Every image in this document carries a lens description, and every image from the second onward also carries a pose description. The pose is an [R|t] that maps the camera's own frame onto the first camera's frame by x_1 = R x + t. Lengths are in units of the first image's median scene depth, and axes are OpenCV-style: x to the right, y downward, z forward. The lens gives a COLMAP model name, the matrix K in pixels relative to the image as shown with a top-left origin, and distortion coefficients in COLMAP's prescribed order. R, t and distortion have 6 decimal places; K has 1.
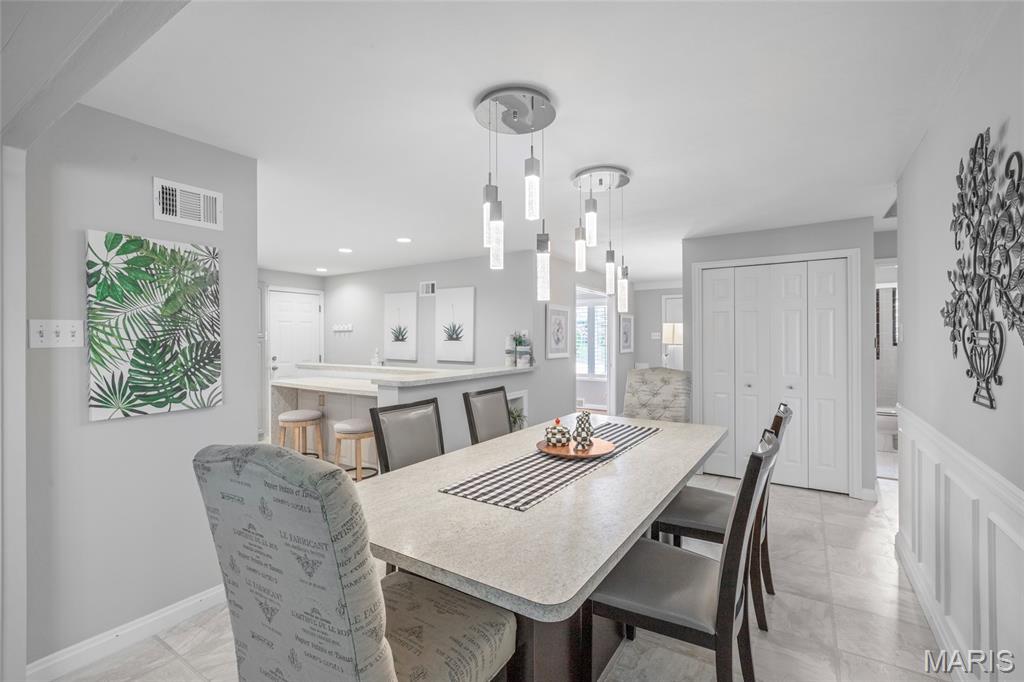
lens RADIAL K [[457.9, 0, 509.8], [0, 457.9, 337.0], [0, 0, 1]] dist [0.005747, 0.000174]
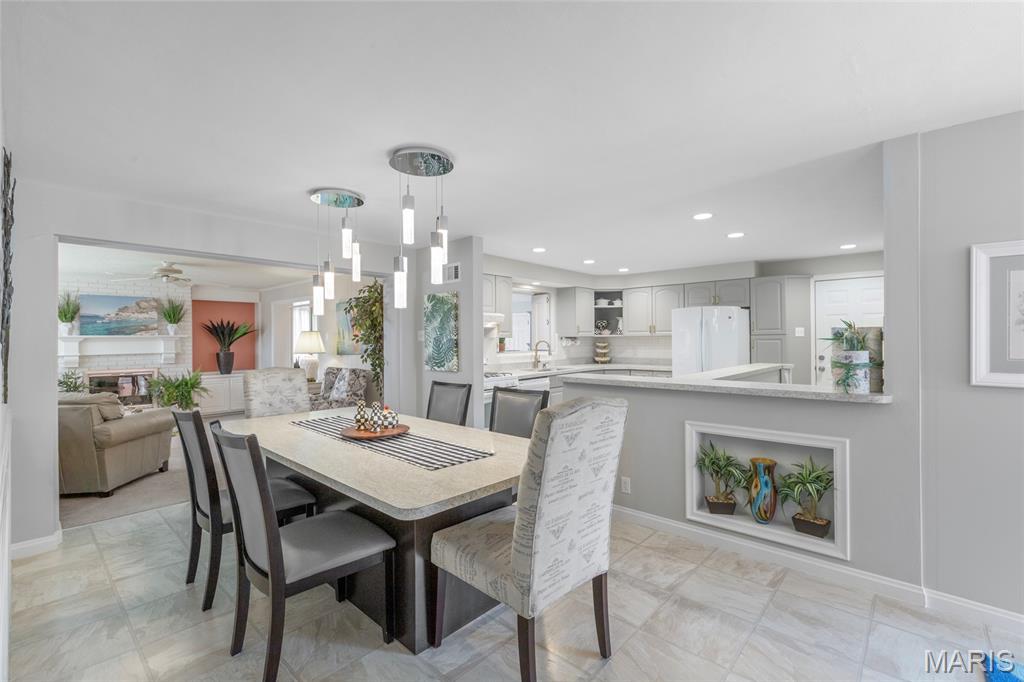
lens RADIAL K [[457.9, 0, 509.8], [0, 457.9, 337.0], [0, 0, 1]] dist [0.005747, 0.000174]
pose [[-0.155129, 0.002090, -0.987892, 0.586061], [0.009374, 0.999956, 0.000644, 0.000961], [0.987850, -0.009161, -0.155142, 0.709813]]
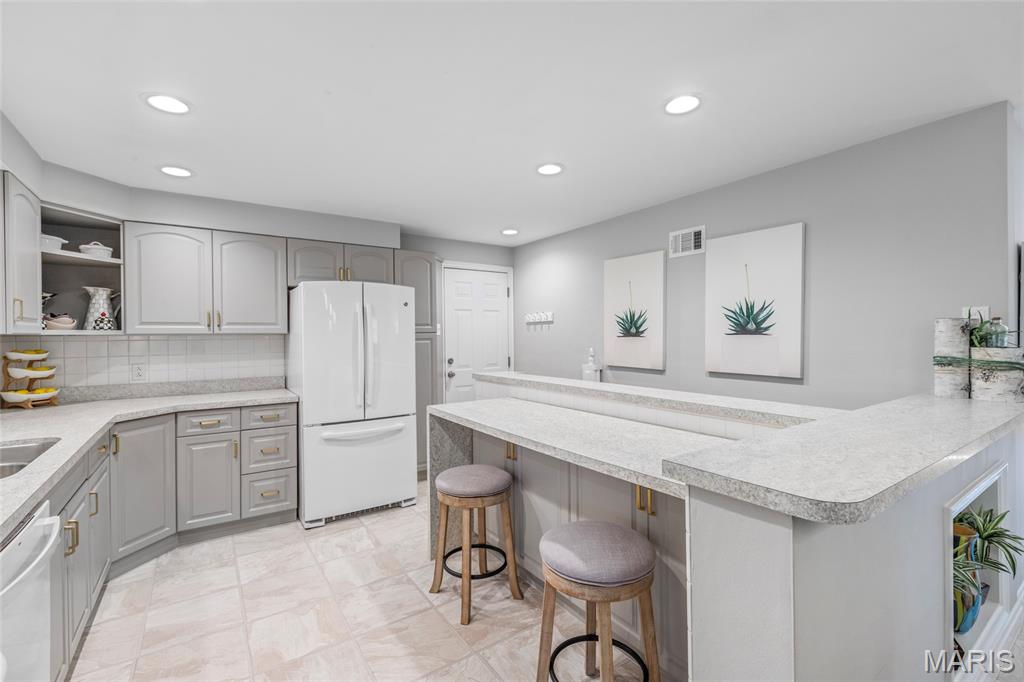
lens RADIAL K [[445.9, 0, 505.8], [0, 445.9, 337.7], [0, 0, 1]] dist [0.001759, 0.000360]
pose [[0.920815, -0.003256, -0.389986, -0.203929], [0.006783, 0.999948, 0.007666, 0.006244], [0.389941, -0.009705, 0.920789, 0.497487]]
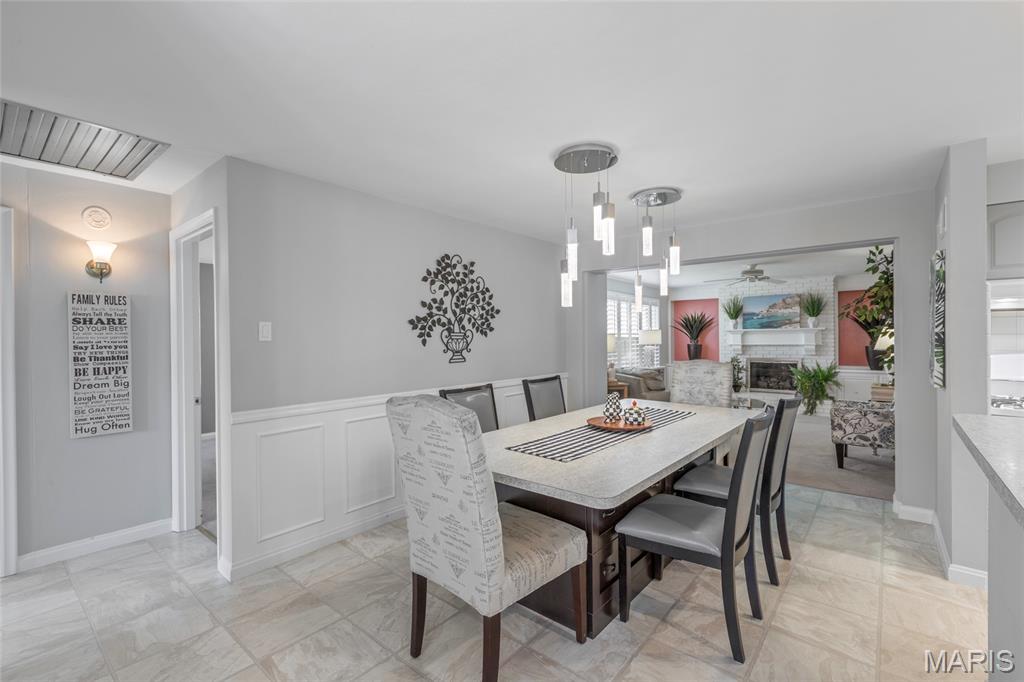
lens RADIAL K [[457.9, 0, 509.8], [0, 457.9, 337.0], [0, 0, 1]] dist [0.005747, 0.000174]
pose [[-0.991278, 0.012068, 0.131231, 0.122268], [0.012153, 0.999926, -0.000153, 0.004278], [-0.131224, 0.001444, -0.991352, 1.049839]]
